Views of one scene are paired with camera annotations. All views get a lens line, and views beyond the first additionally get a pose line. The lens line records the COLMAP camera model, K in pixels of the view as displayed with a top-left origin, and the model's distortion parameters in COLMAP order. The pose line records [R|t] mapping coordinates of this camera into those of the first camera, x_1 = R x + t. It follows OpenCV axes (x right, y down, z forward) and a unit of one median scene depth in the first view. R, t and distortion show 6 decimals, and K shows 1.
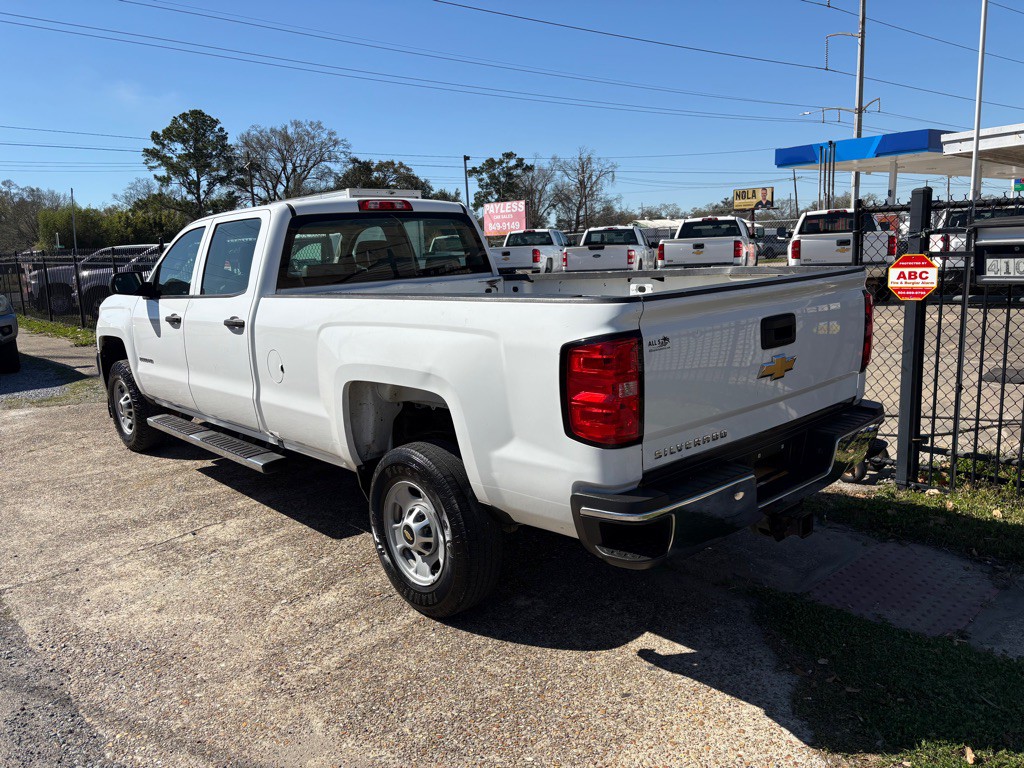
lens RADIAL K [[772.0, 0, 508.2], [0, 772.0, 376.8], [0, 0, 1]] dist [0.024934, -0.007937]
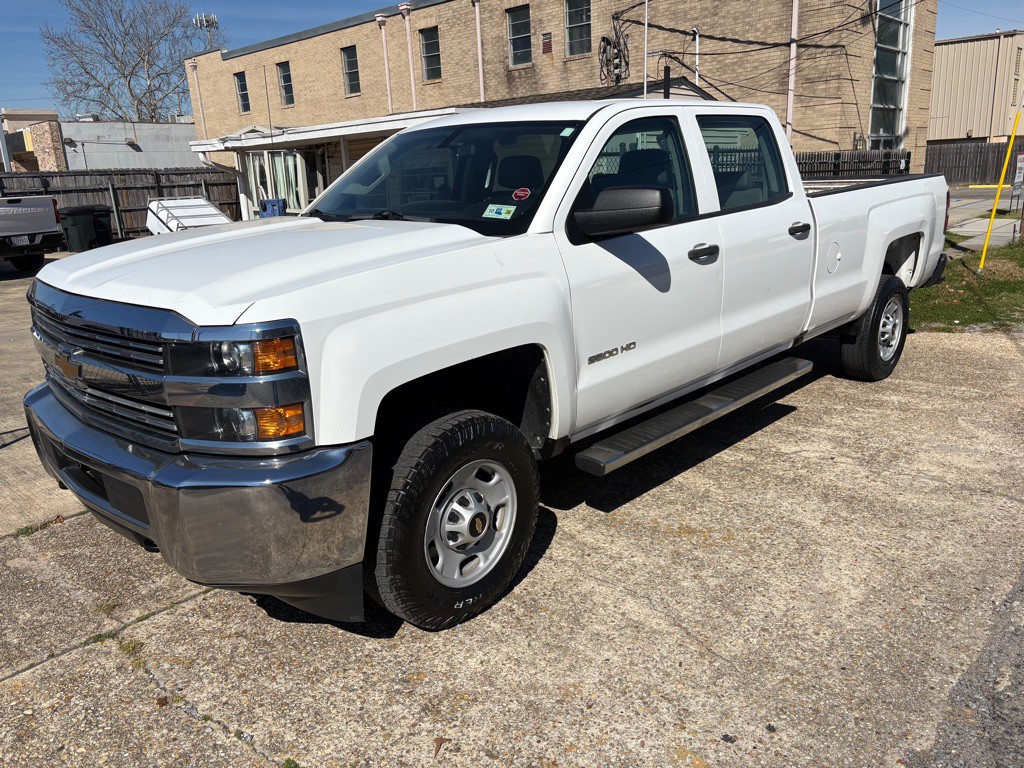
lens RADIAL K [[777.3, 0, 507.3], [0, 777.3, 382.0], [0, 0, 1]] dist [0.057421, -0.058200]
pose [[-0.077667, -0.216134, 0.973270, -0.159841], [0.211931, 0.950328, 0.227952, -0.022875], [-0.974193, 0.223971, -0.028003, 0.174279]]
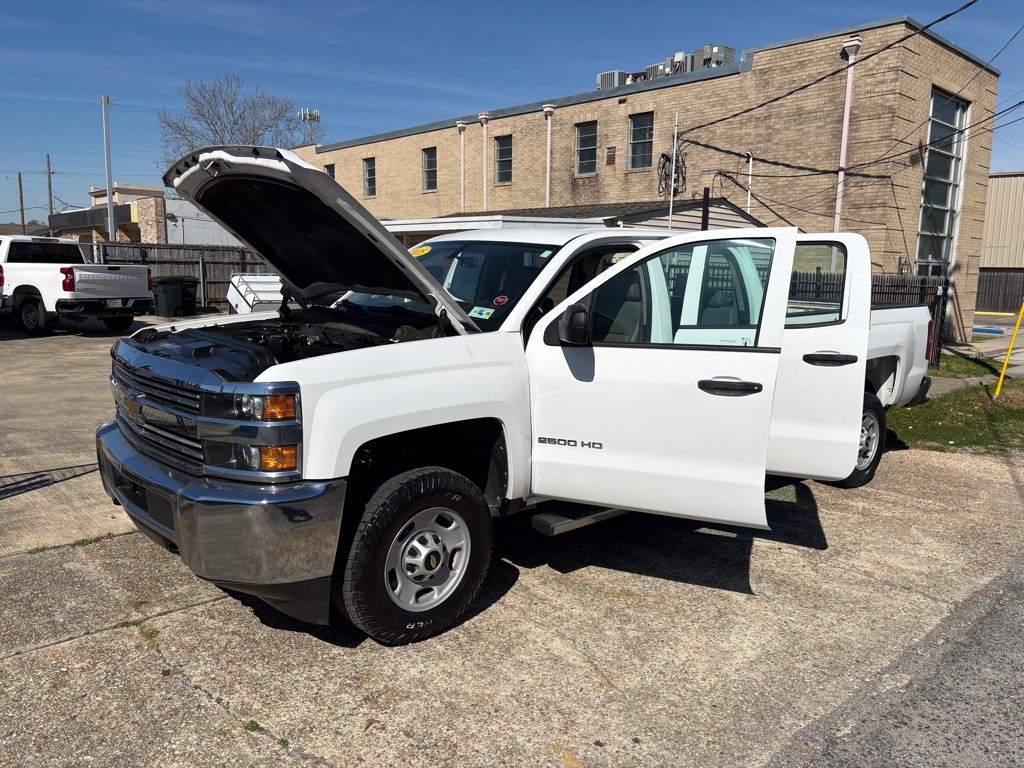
lens RADIAL K [[781.1, 0, 512.0], [0, 781.1, 384.0], [0, 0, 1]] dist [0.028639, -0.004343]
pose [[0.005174, -0.108215, 0.994114, -0.179624], [0.143995, 0.983847, 0.106348, -0.022386], [-0.989565, 0.142597, 0.020673, 0.163685]]
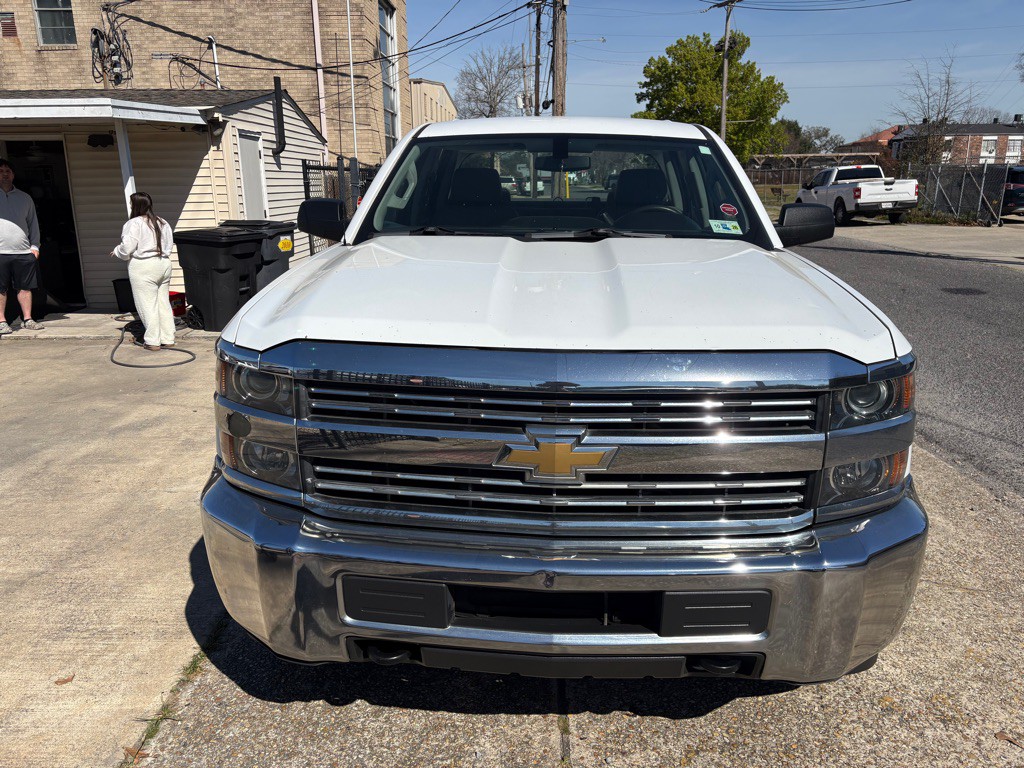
lens RADIAL K [[772.6, 0, 520.4], [0, 772.6, 384.2], [0, 0, 1]] dist [0.067895, -0.075128]
pose [[-0.716608, -0.137187, 0.683851, -0.116728], [0.150118, 0.927150, 0.343304, -0.037513], [-0.681129, 0.348673, -0.643809, 0.242275]]
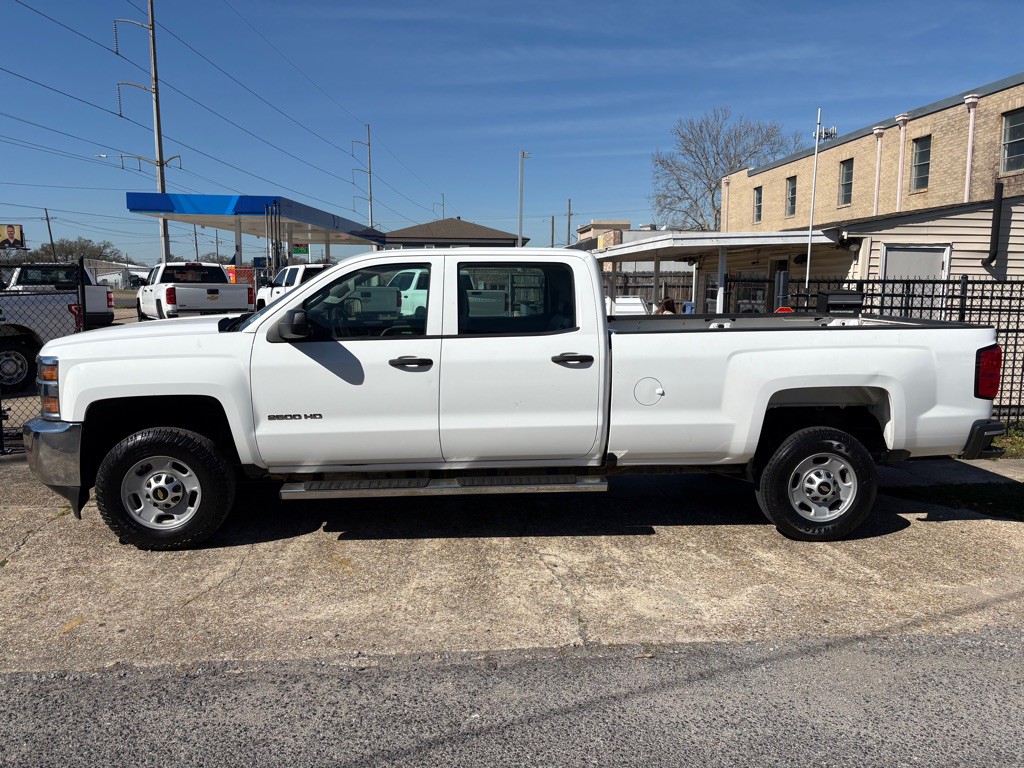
lens RADIAL K [[771.9, 0, 507.3], [0, 771.9, 384.2], [0, 0, 1]] dist [0.062192, -0.067175]
pose [[0.604668, -0.059358, 0.794263, -0.156083], [0.101050, 0.994878, -0.002578, -0.004977], [-0.790041, 0.081819, 0.607569, 0.051430]]
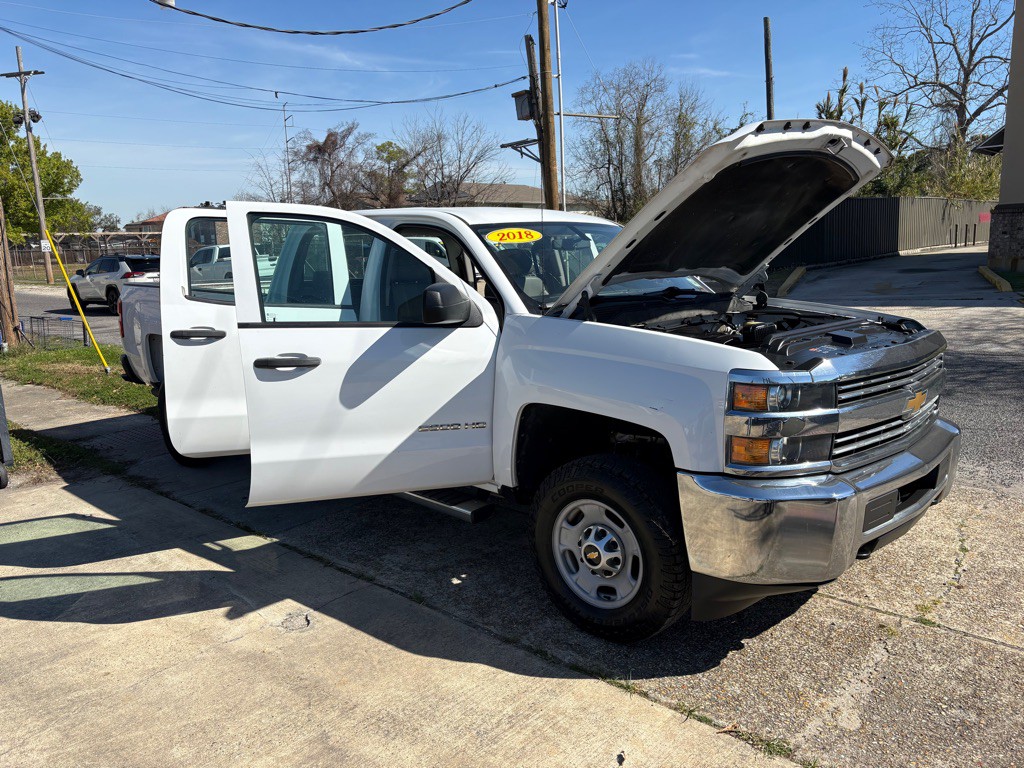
lens RADIAL K [[771.9, 0, 507.3], [0, 771.9, 384.2], [0, 0, 1]] dist [0.062192, -0.067175]
pose [[-0.994913, 0.080852, -0.060090, -0.034827], [0.055270, 0.936826, 0.345403, -0.051007], [0.084220, 0.340325, -0.936529, 0.289138]]
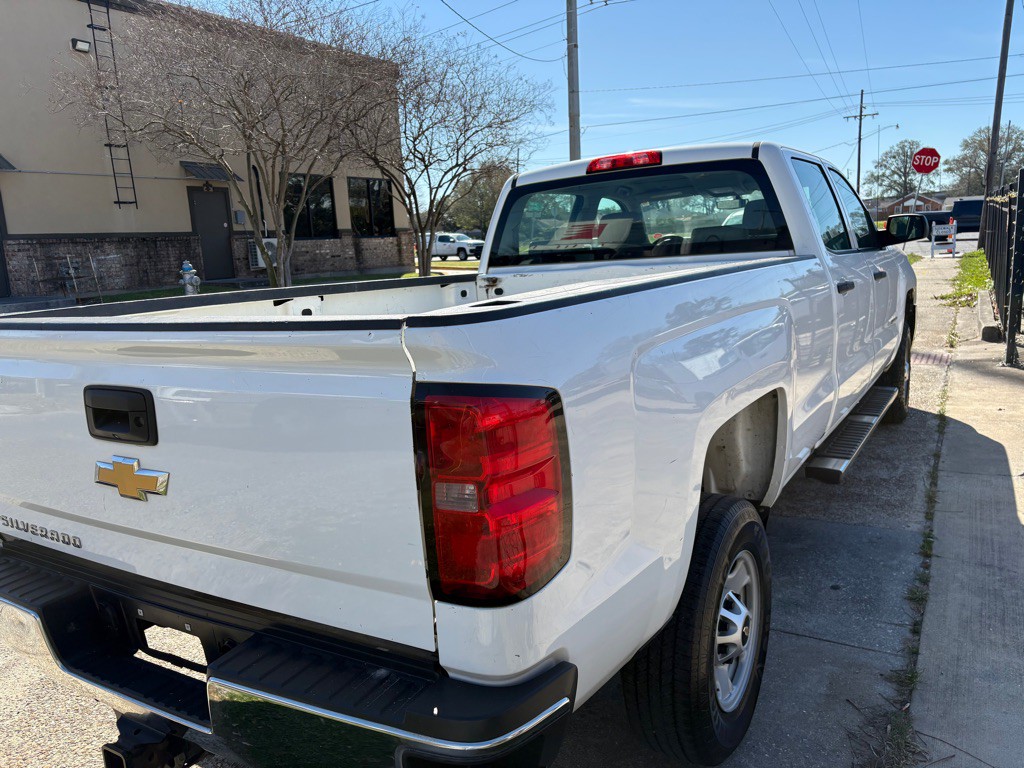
lens RADIAL K [[781.1, 0, 512.0], [0, 781.1, 384.0], [0, 0, 1]] dist [0.028639, -0.004343]
pose [[0.292028, 0.198074, -0.935674, 0.077478], [-0.113183, 0.978602, 0.171836, -0.017007], [0.949689, 0.055721, 0.308198, 0.088719]]
